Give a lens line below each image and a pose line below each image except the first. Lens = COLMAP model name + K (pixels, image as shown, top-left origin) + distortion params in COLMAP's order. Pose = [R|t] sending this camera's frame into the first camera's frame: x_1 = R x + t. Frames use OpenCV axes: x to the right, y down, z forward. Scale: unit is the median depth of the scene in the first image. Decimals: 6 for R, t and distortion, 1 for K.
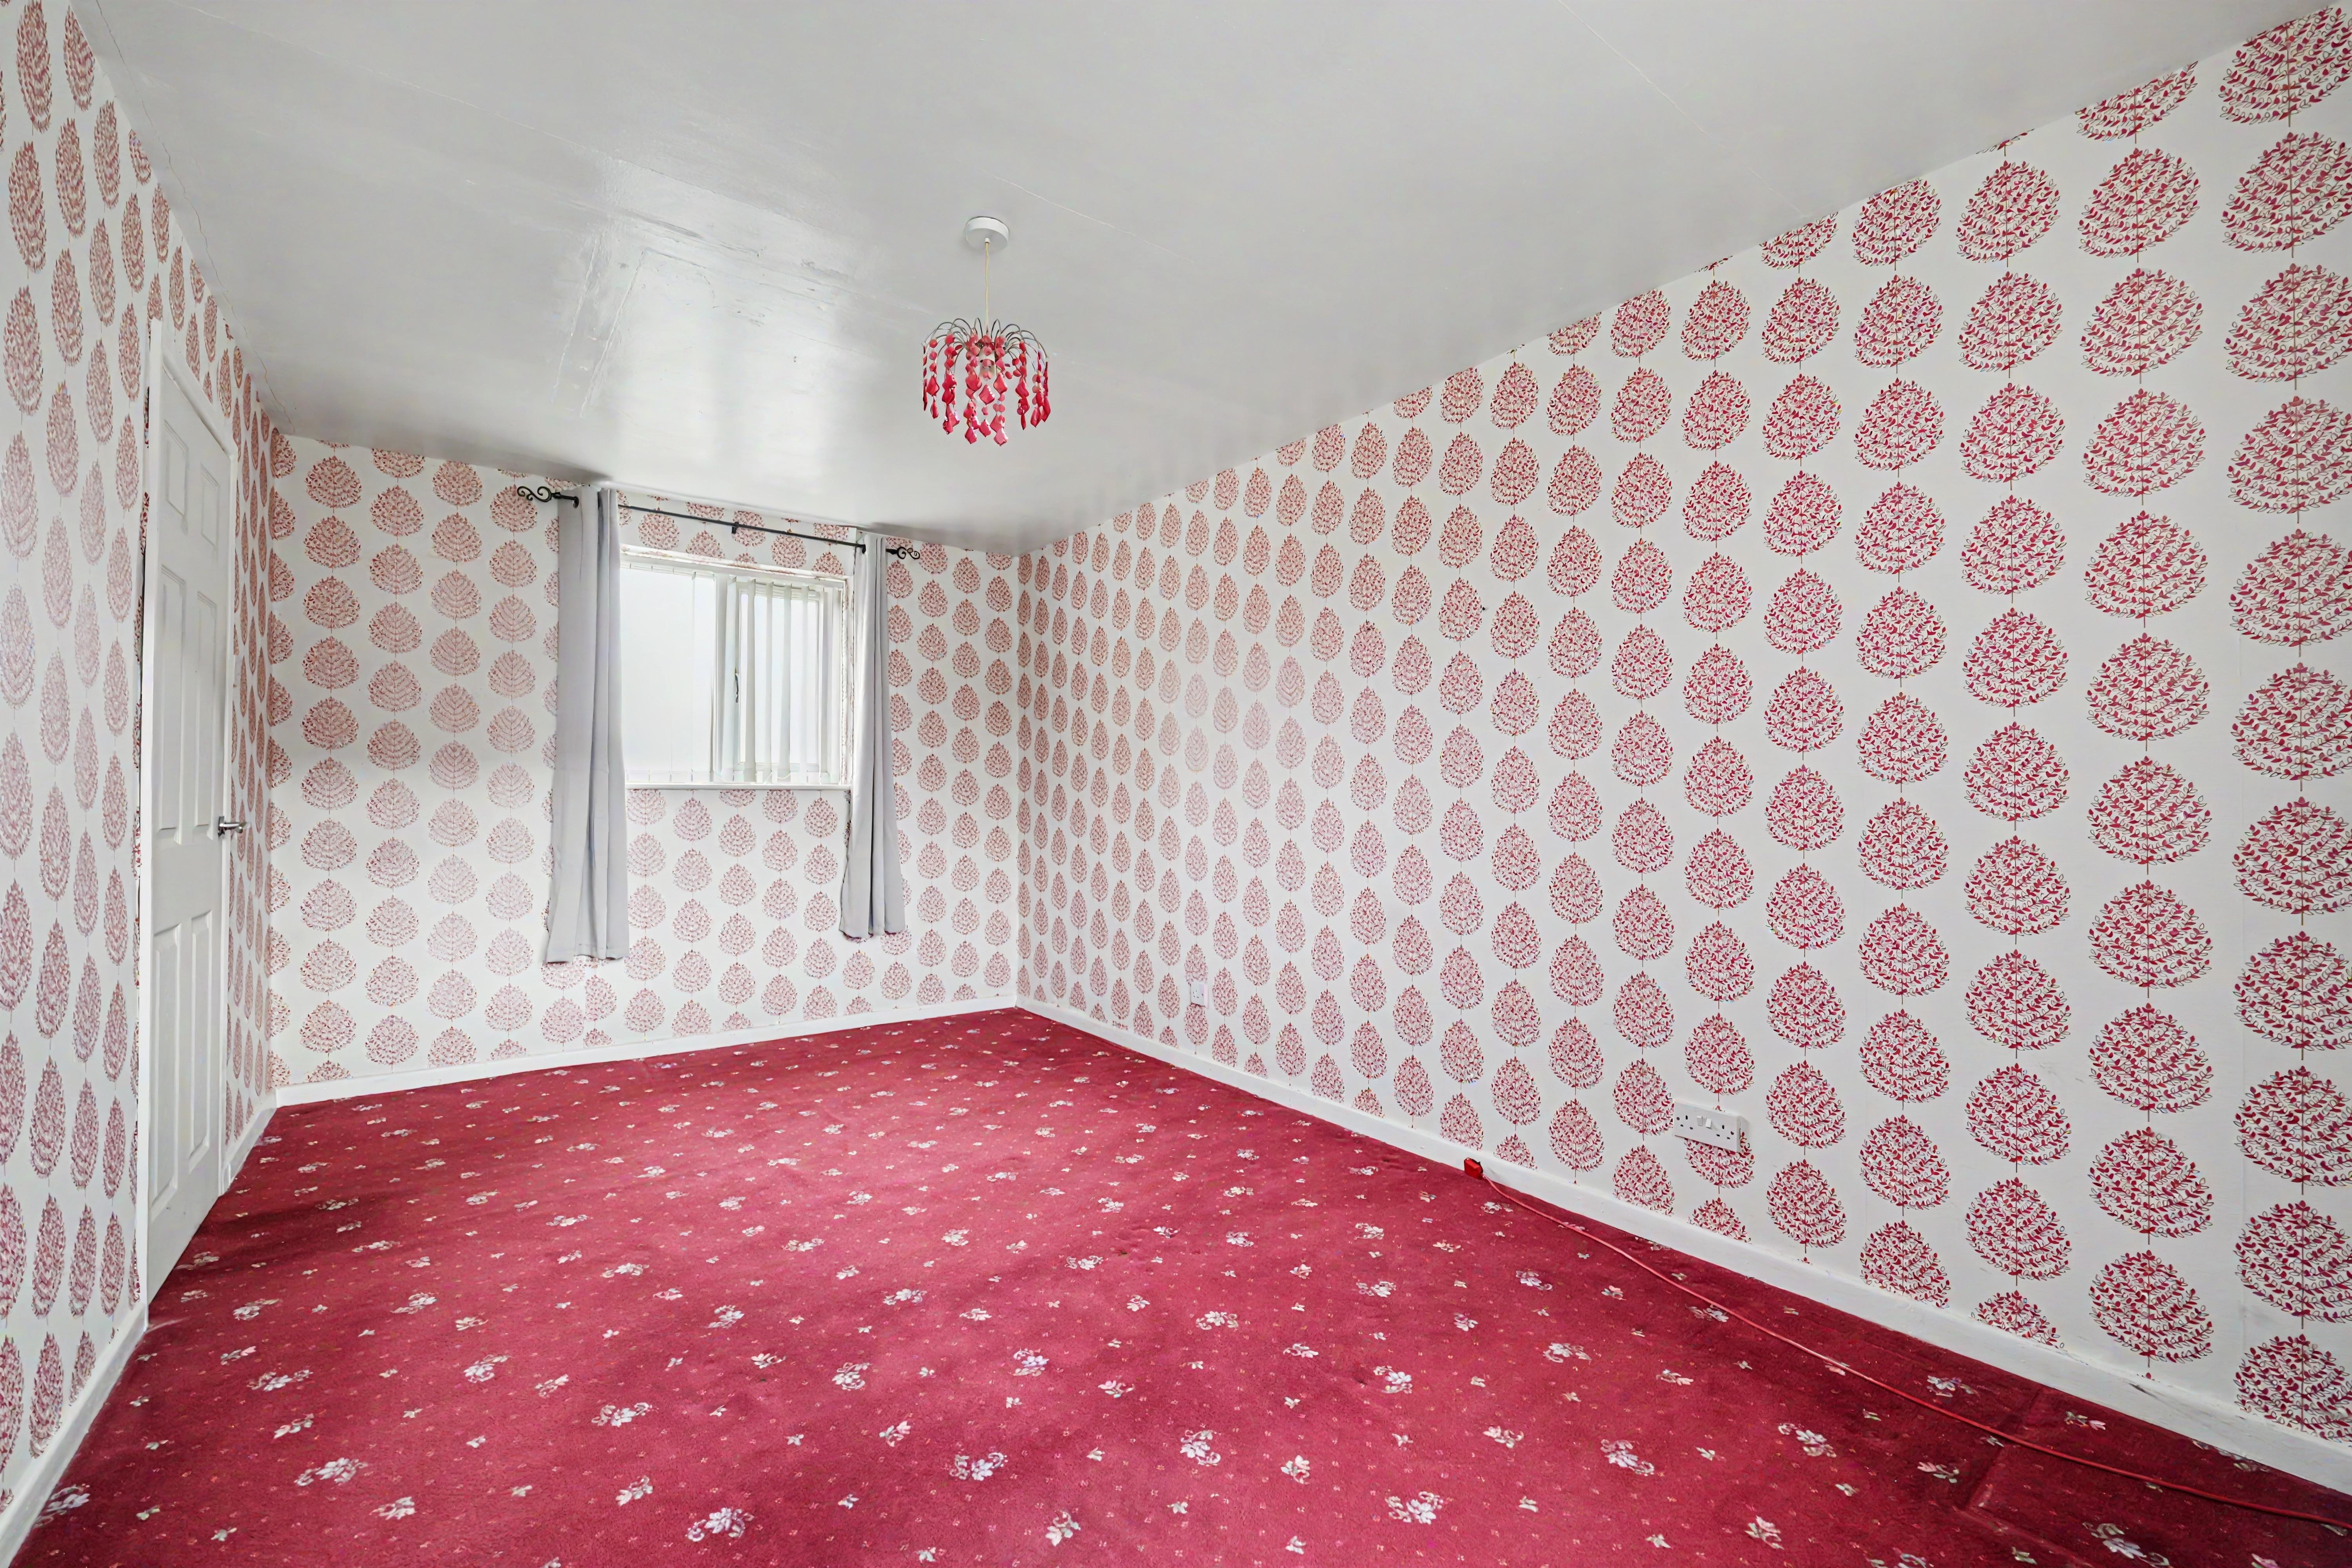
lens RADIAL K [[955.6, 0, 1180.3], [0, 955.6, 786.5], [0, 0, 1]] dist [-0.008689, 0.000043]
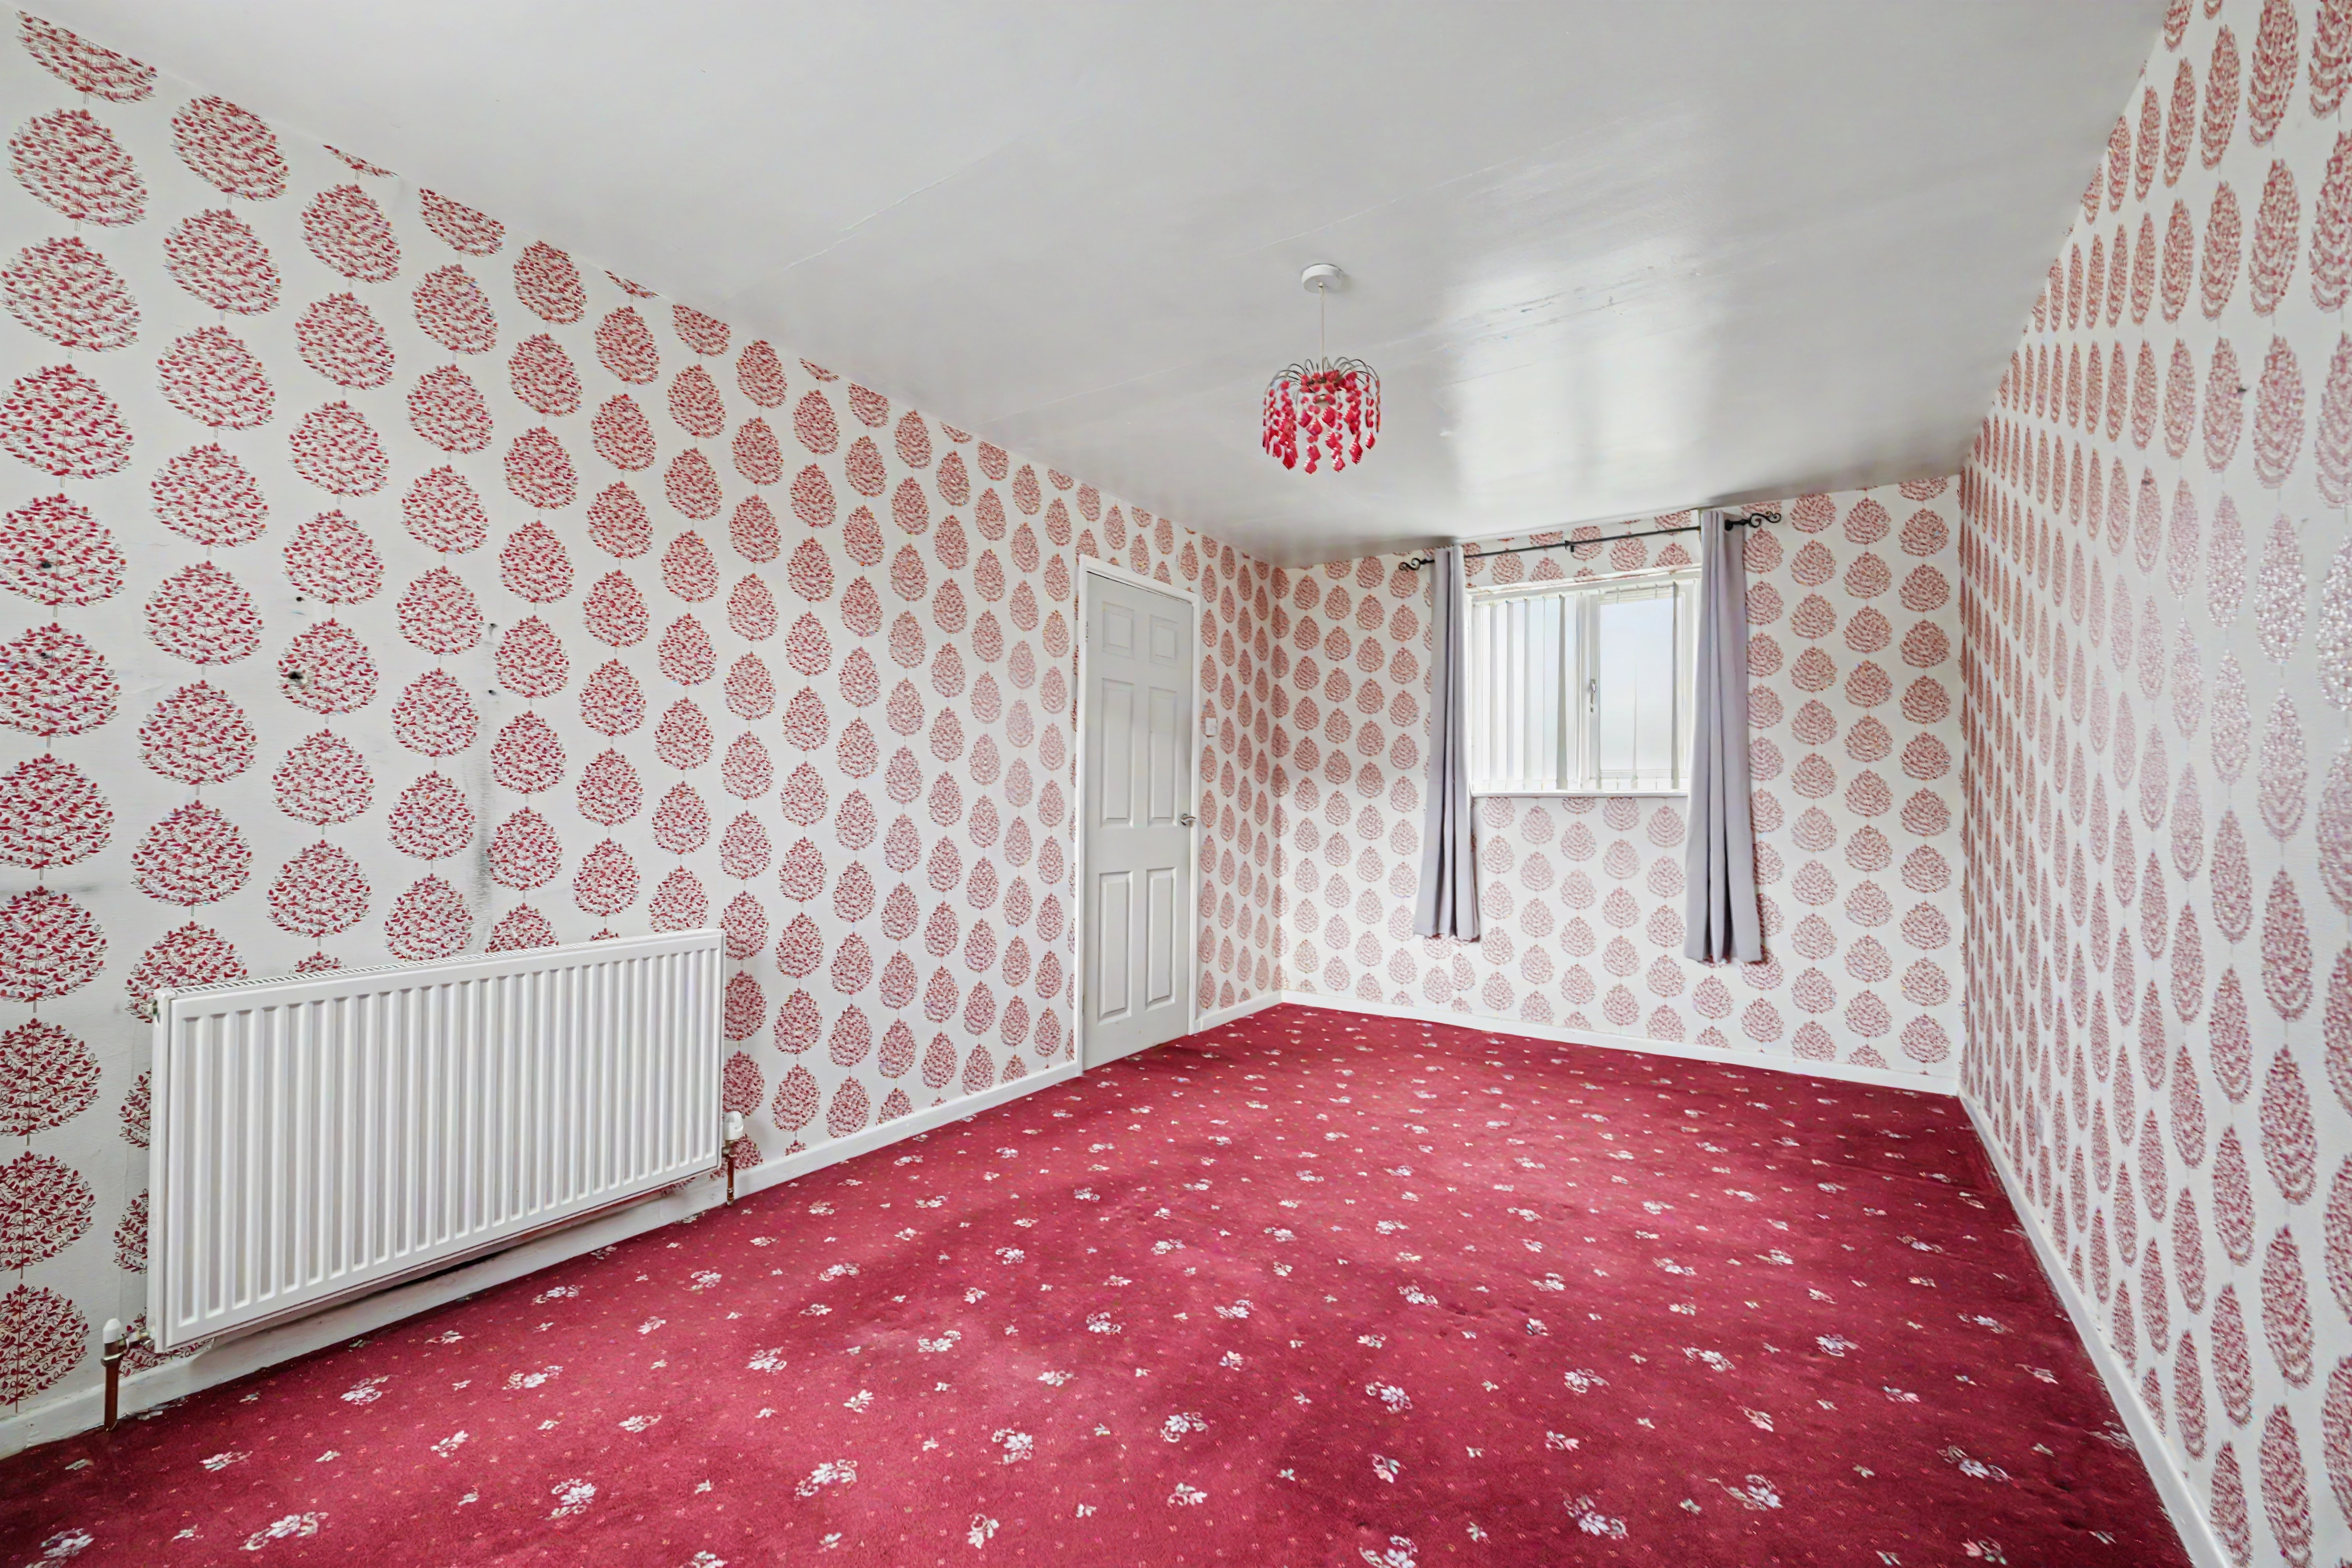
lens RADIAL K [[955.6, 0, 1167.3], [0, 955.6, 794.4], [0, 0, 1]] dist [-0.008689, 0.000043]
pose [[0.329741, -0.006601, -0.944048, 0.401881], [0.004523, 0.999975, -0.005412, 0.003957], [0.944061, -0.002486, 0.329762, 0.258289]]
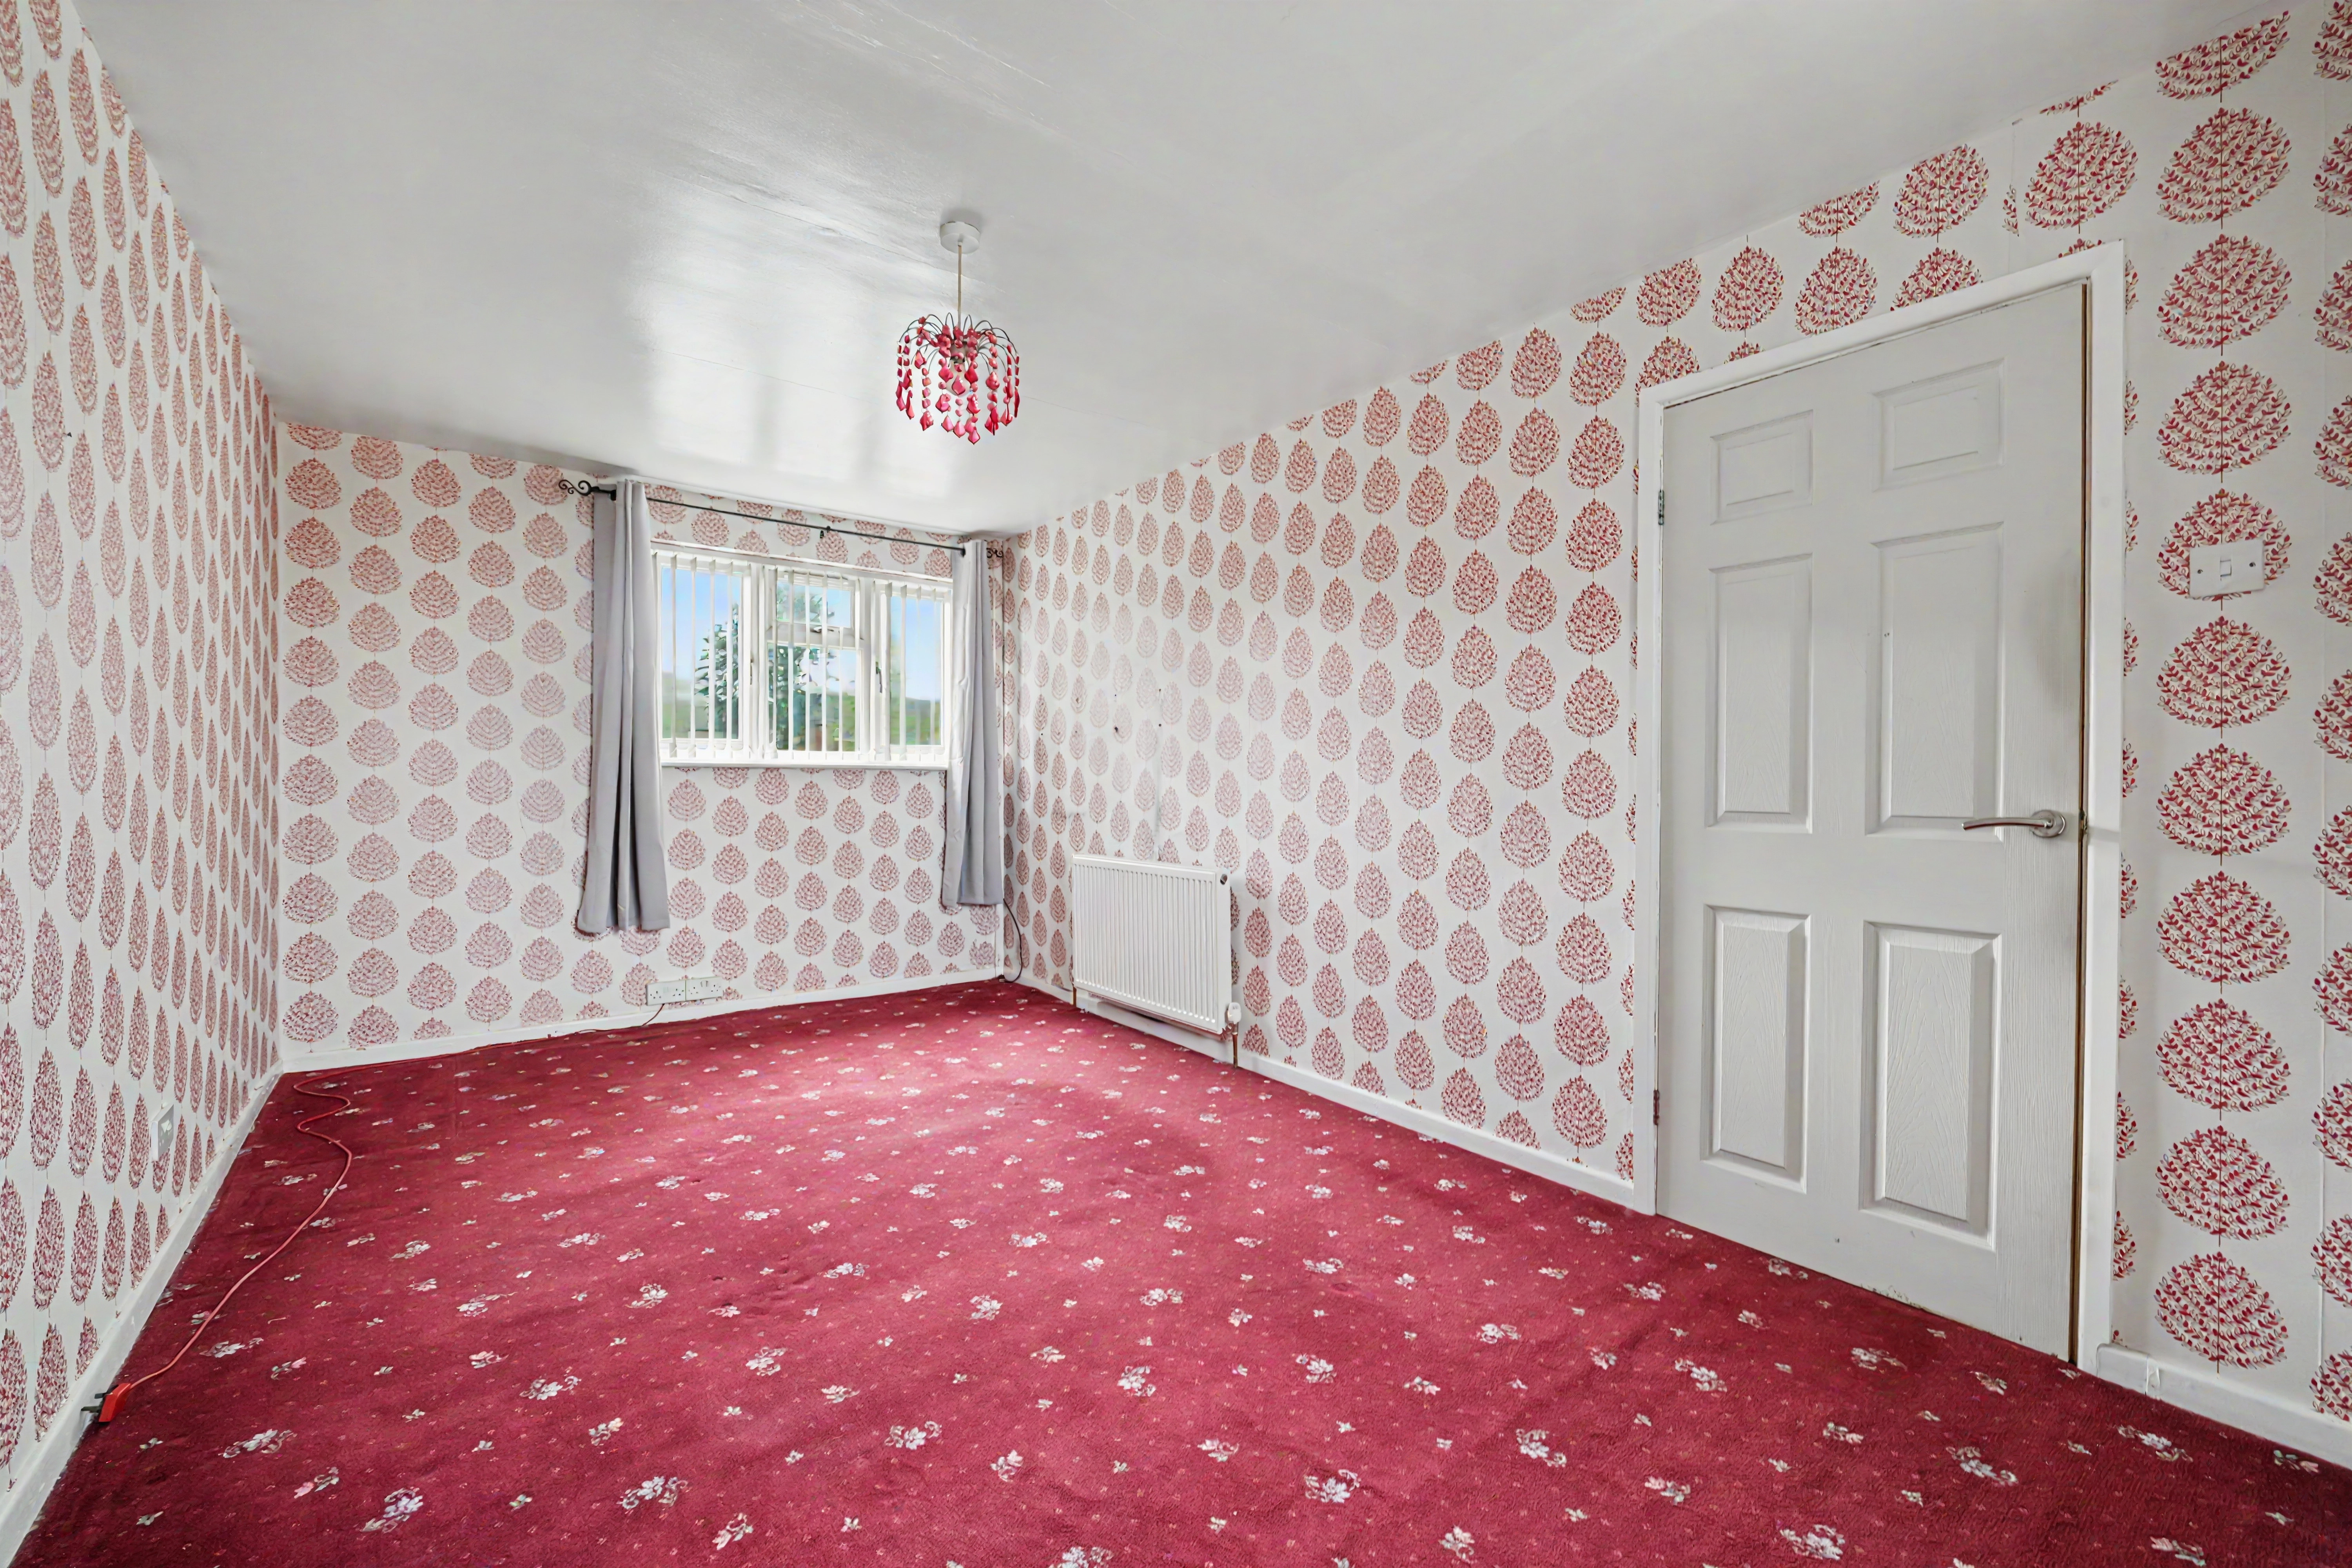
lens RADIAL K [[955.6, 0, 1167.7], [0, 955.6, 787.8], [0, 0, 1]] dist [-0.008689, 0.000043]
pose [[-0.999938, -0.003492, -0.010620, -0.231088], [-0.003448, 0.999986, -0.004130, 0.012975], [0.010634, -0.004093, -0.999935, 1.105177]]
